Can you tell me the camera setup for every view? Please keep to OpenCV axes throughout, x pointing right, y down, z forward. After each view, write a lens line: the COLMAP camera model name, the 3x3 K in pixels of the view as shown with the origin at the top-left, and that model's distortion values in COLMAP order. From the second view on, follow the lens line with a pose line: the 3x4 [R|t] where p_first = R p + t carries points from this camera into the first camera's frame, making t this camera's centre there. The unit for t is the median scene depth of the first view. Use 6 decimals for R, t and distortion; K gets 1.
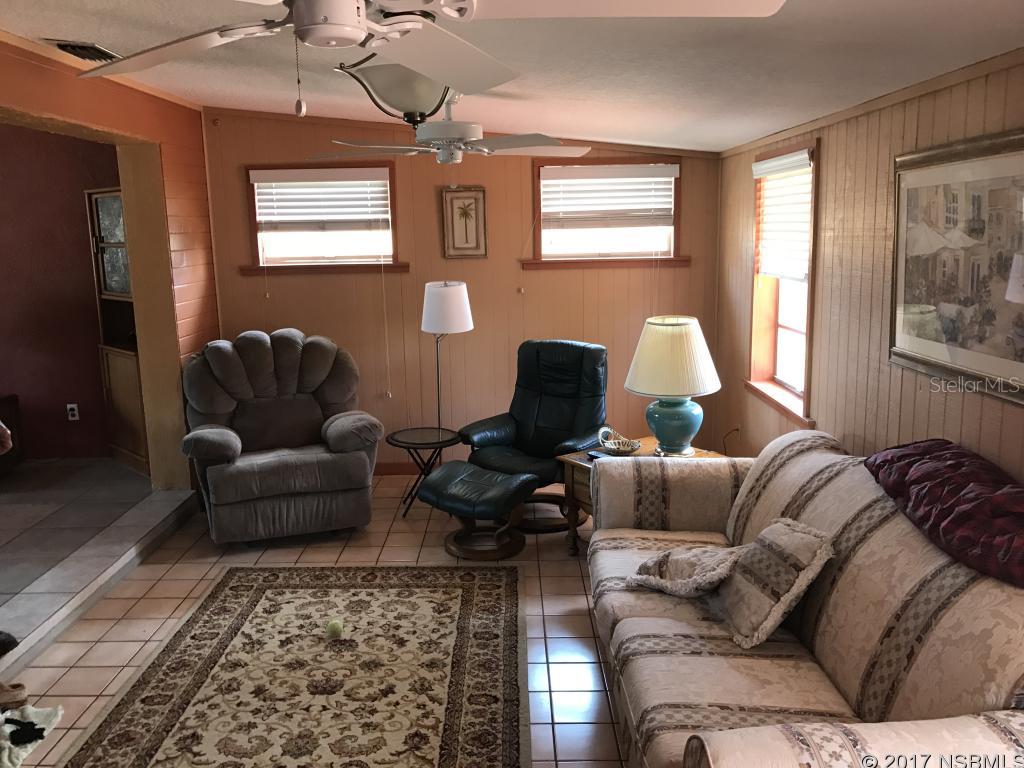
lens RADIAL K [[852.9, 0, 515.5], [0, 852.9, 382.0], [0, 0, 1]] dist [-0.003749, -0.016242]
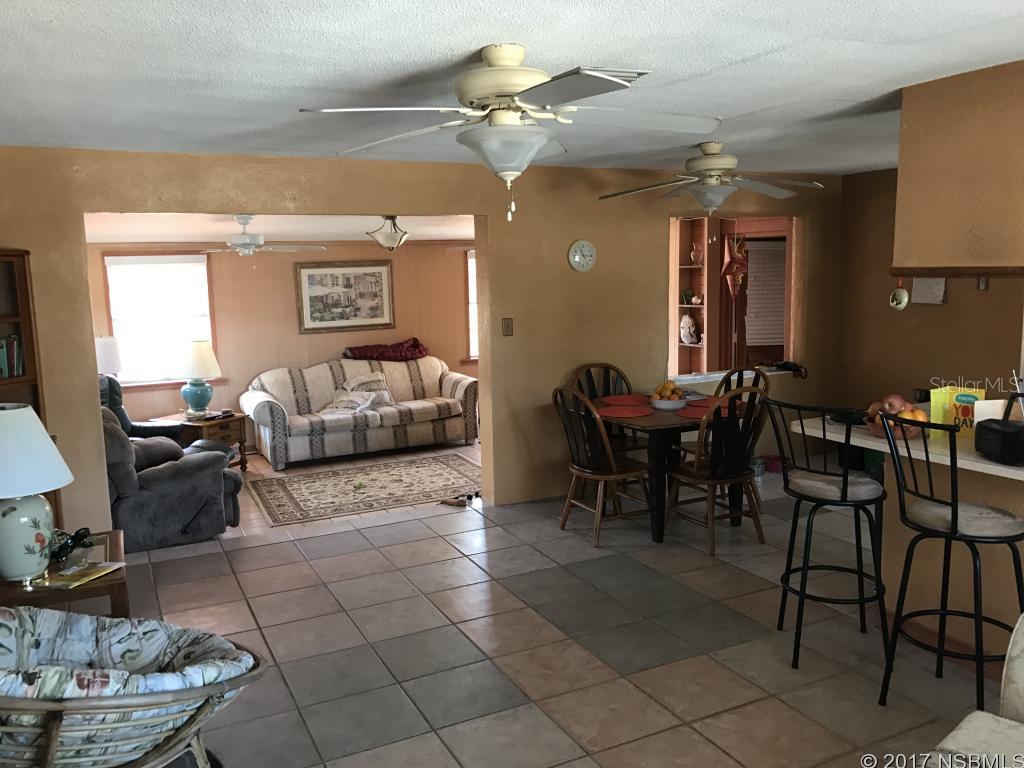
lens RADIAL K [[852.9, 0, 513.3], [0, 852.9, 385.9], [0, 0, 1]] dist [-0.003749, -0.016242]
pose [[-0.423759, -0.101914, 0.900023, -2.284460], [0.197067, 0.959474, 0.201431, -0.279907], [-0.884077, 0.262723, -0.386502, 1.457750]]
